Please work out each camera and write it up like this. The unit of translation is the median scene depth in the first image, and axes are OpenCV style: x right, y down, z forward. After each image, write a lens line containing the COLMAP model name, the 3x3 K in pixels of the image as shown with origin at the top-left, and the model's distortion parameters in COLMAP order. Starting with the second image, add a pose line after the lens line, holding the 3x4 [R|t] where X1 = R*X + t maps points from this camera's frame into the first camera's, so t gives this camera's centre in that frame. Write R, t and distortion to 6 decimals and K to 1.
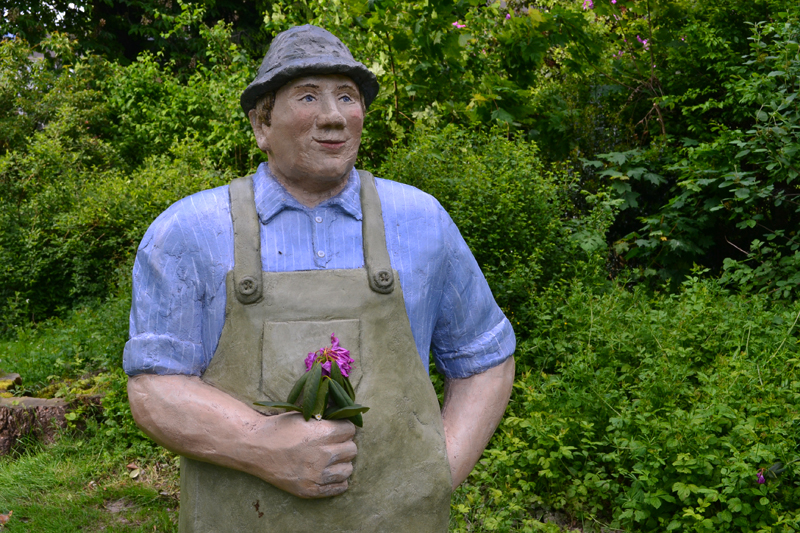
lens RADIAL K [[952.9, 0, 389.3], [0, 952.9, 280.0], [0, 0, 1]] dist [-0.025339, 0.000000]
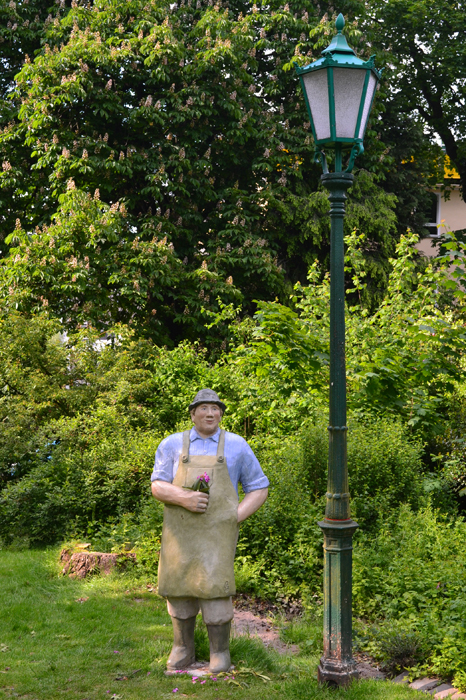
lens RADIAL K [[874.8, 0, 233.2], [0, 874.8, 350.1], [0, 0, 1]] dist [-0.095787, 0.000000]
pose [[0.981132, 0.026630, -0.191497, 0.190988], [-0.067319, 0.975543, -0.209247, 0.083064], [0.181242, 0.218190, 0.958929, -0.655032]]
